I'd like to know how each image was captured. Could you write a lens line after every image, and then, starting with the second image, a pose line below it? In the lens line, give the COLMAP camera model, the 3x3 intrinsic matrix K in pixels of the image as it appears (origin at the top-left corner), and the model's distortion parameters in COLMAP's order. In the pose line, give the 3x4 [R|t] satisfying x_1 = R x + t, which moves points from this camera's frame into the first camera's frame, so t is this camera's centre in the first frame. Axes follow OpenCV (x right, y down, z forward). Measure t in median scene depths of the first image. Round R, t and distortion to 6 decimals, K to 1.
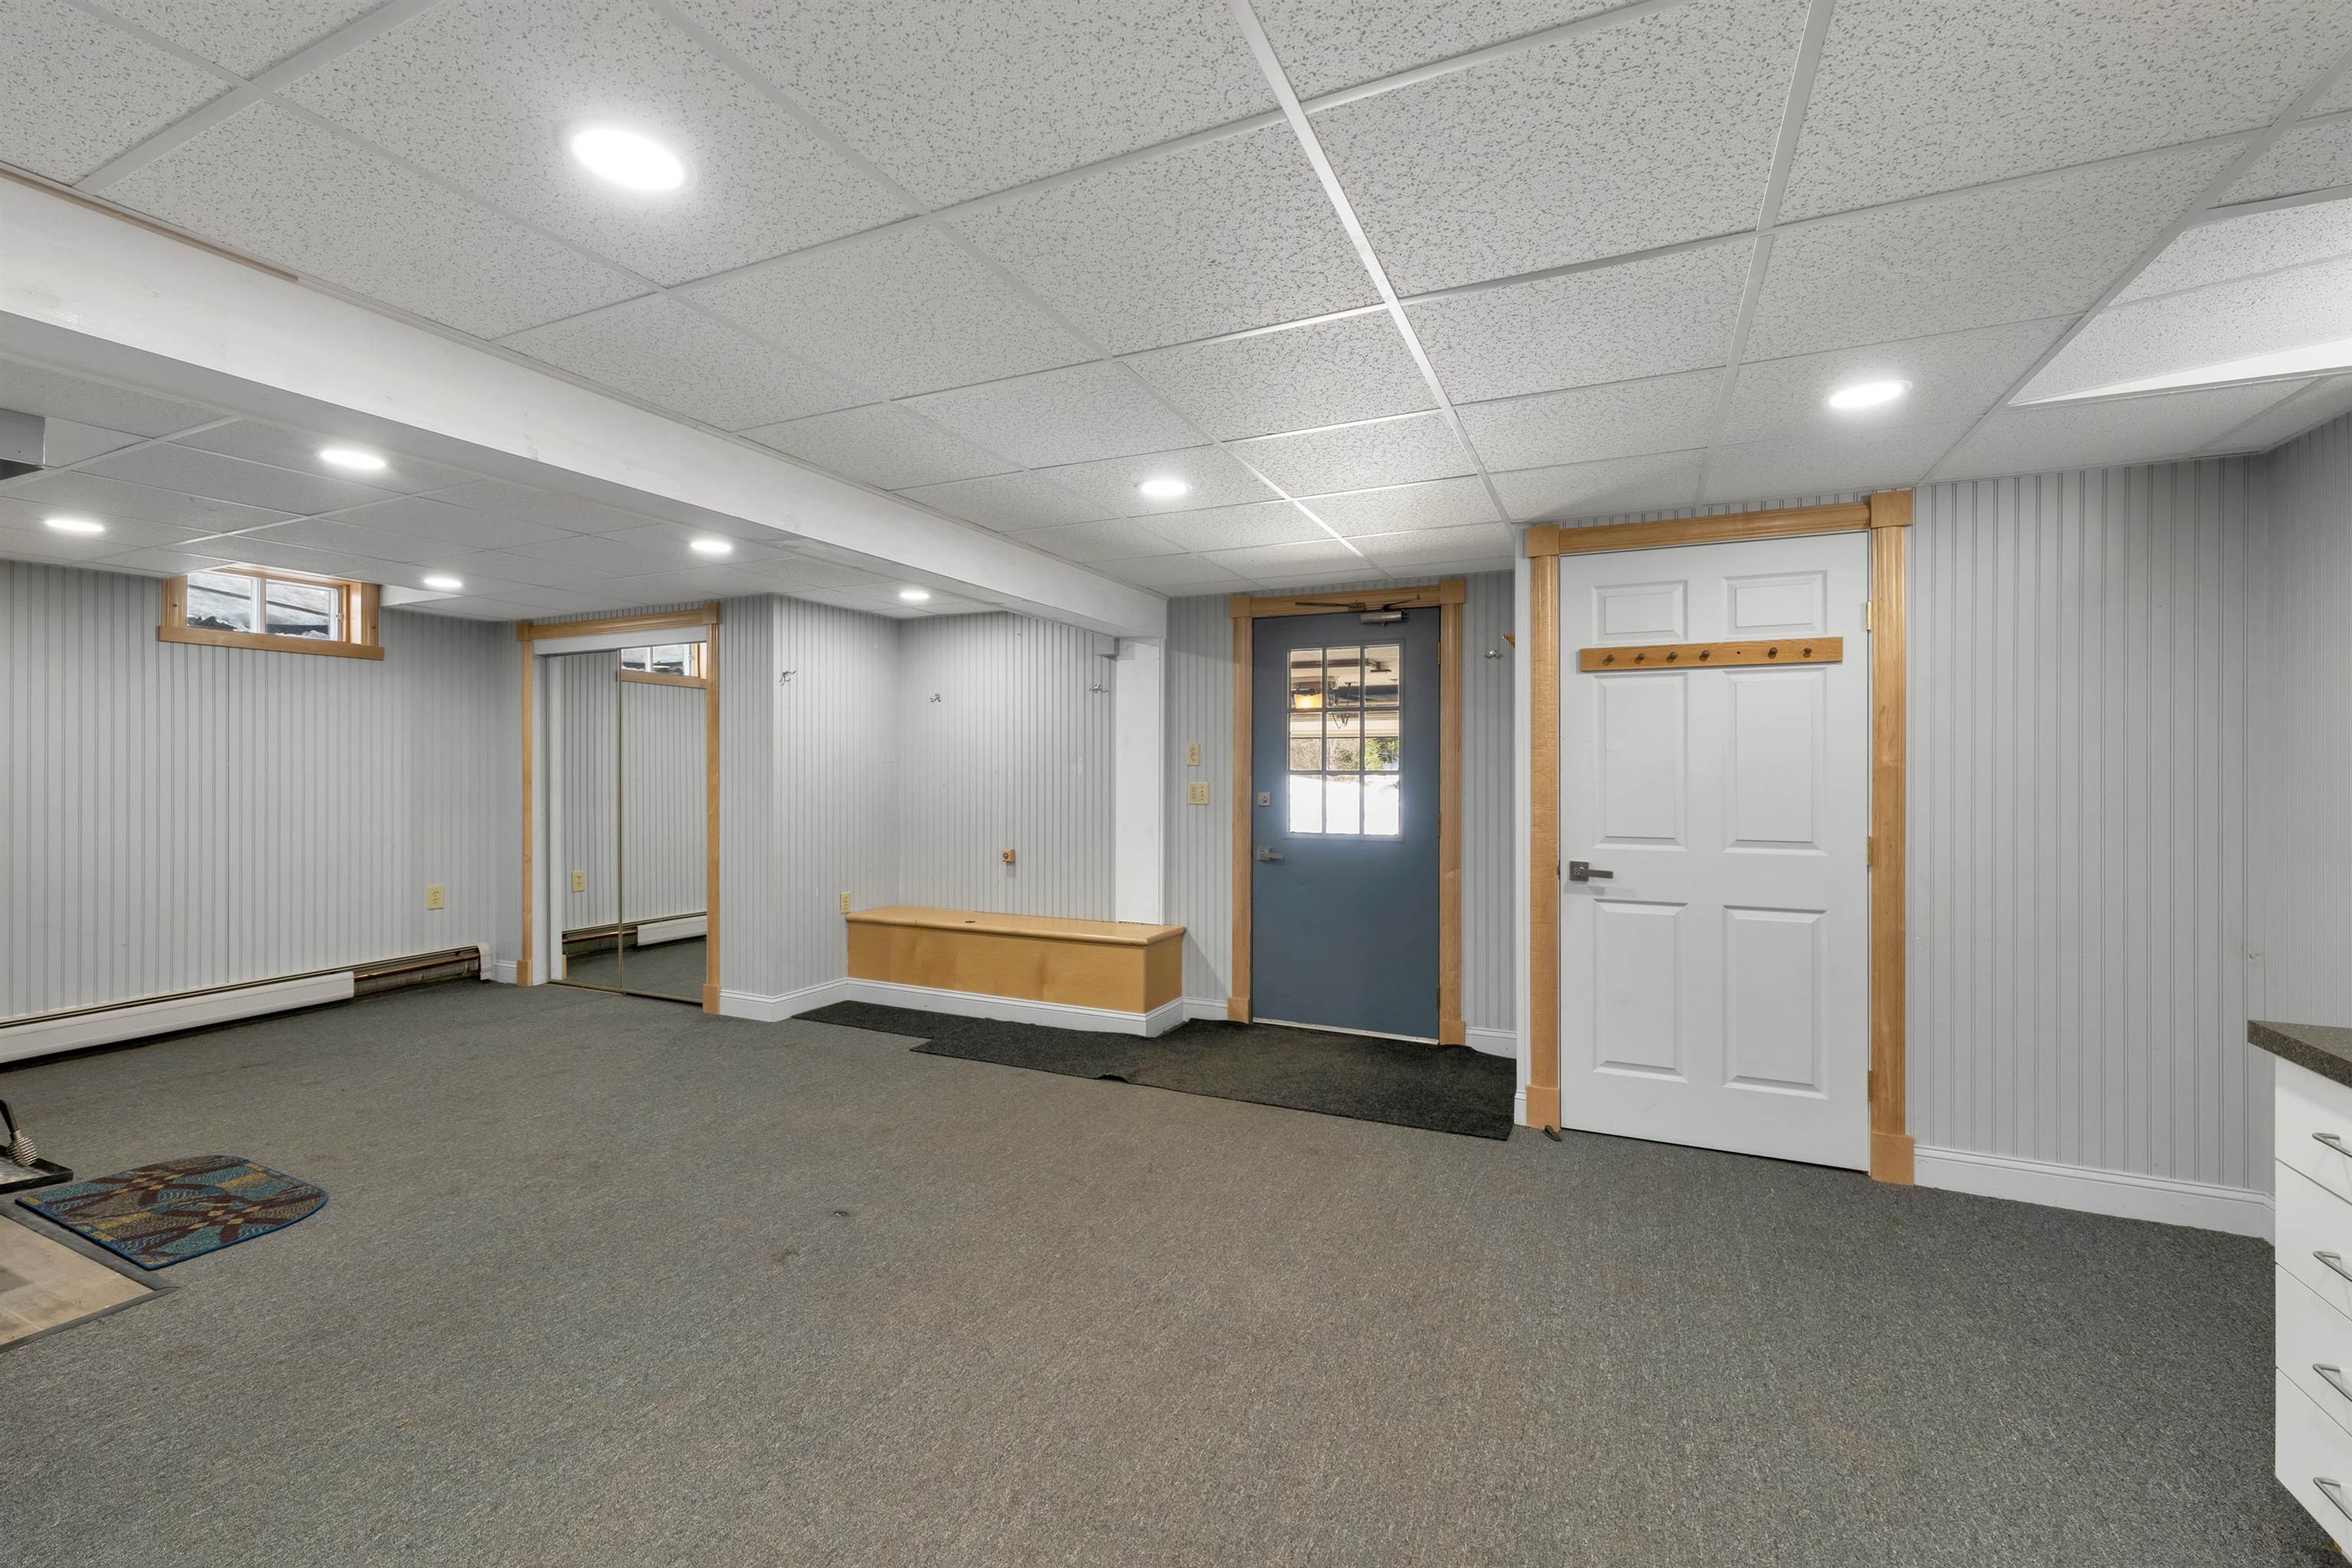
lens RADIAL K [[985.3, 0, 1183.0], [0, 985.3, 768.4], [0, 0, 1]] dist [0.002773, 0.000228]
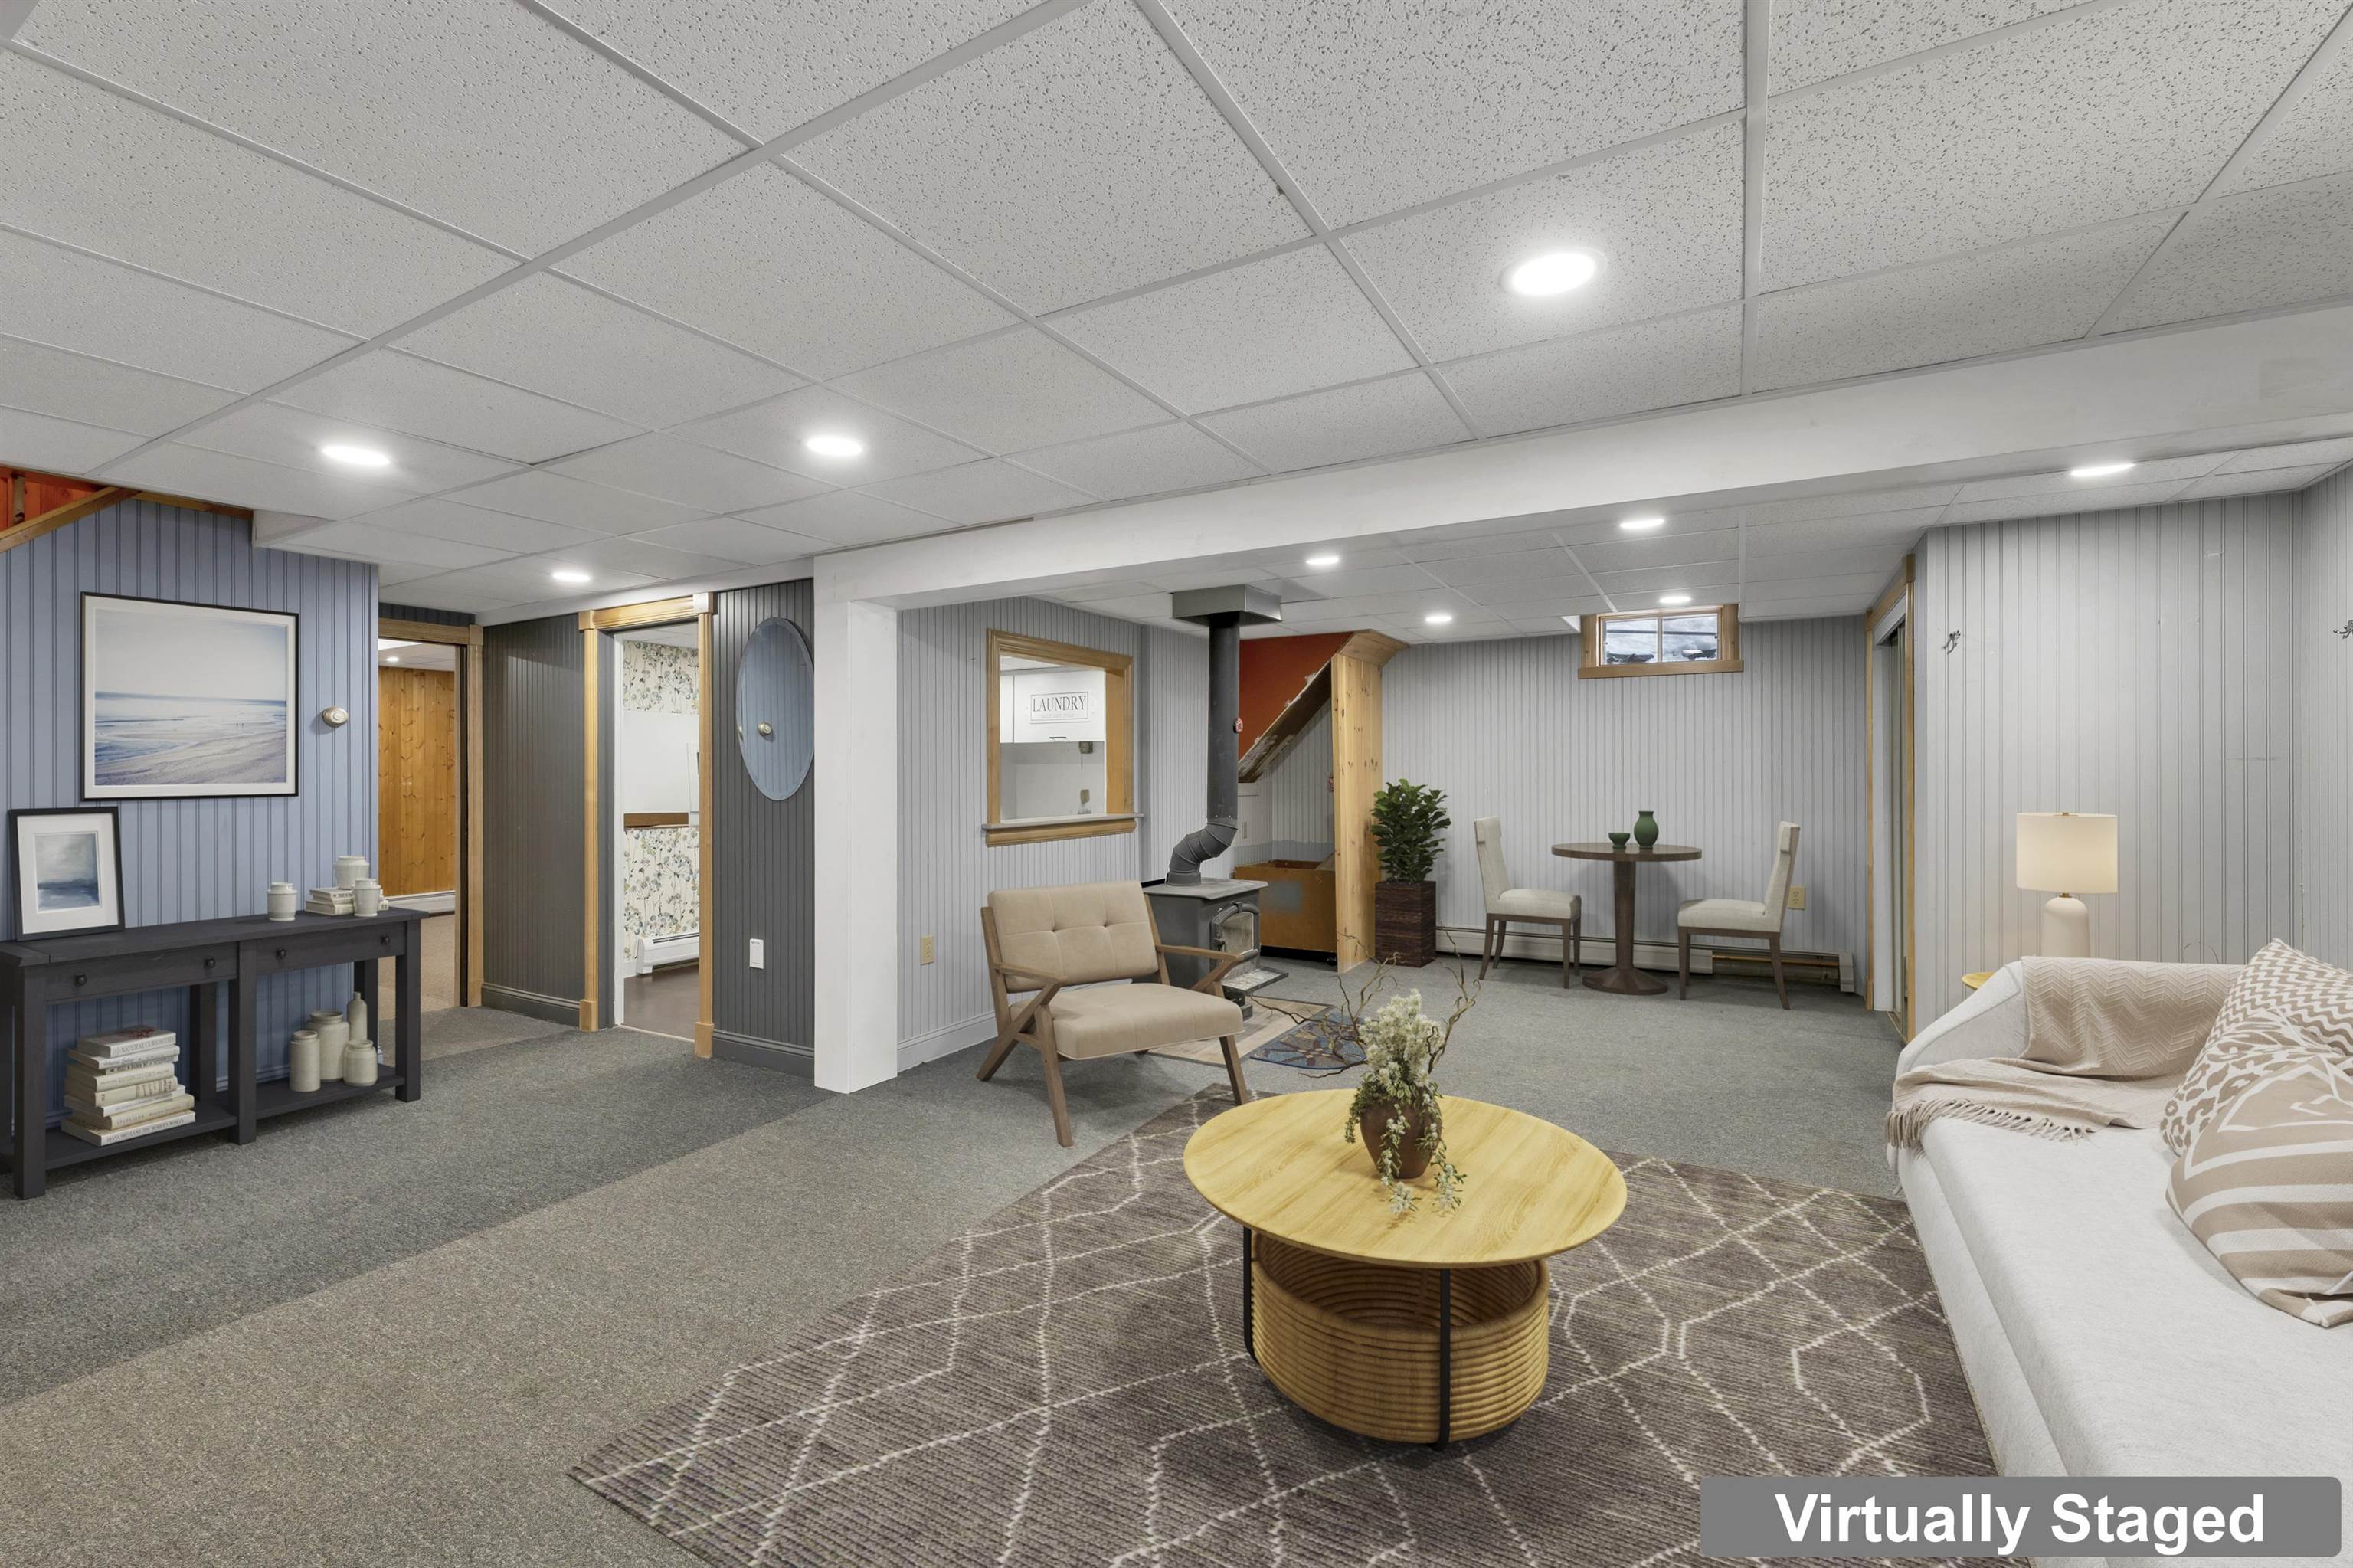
lens RADIAL K [[985.7, 0, 1187.4], [0, 985.7, 774.4], [0, 0, 1]] dist [0.002773, 0.000228]
pose [[-0.090875, 0.004757, -0.995851, 0.604324], [0.000107, 0.999989, 0.004767, -0.003140], [0.995862, 0.000327, -0.090874, 0.900457]]
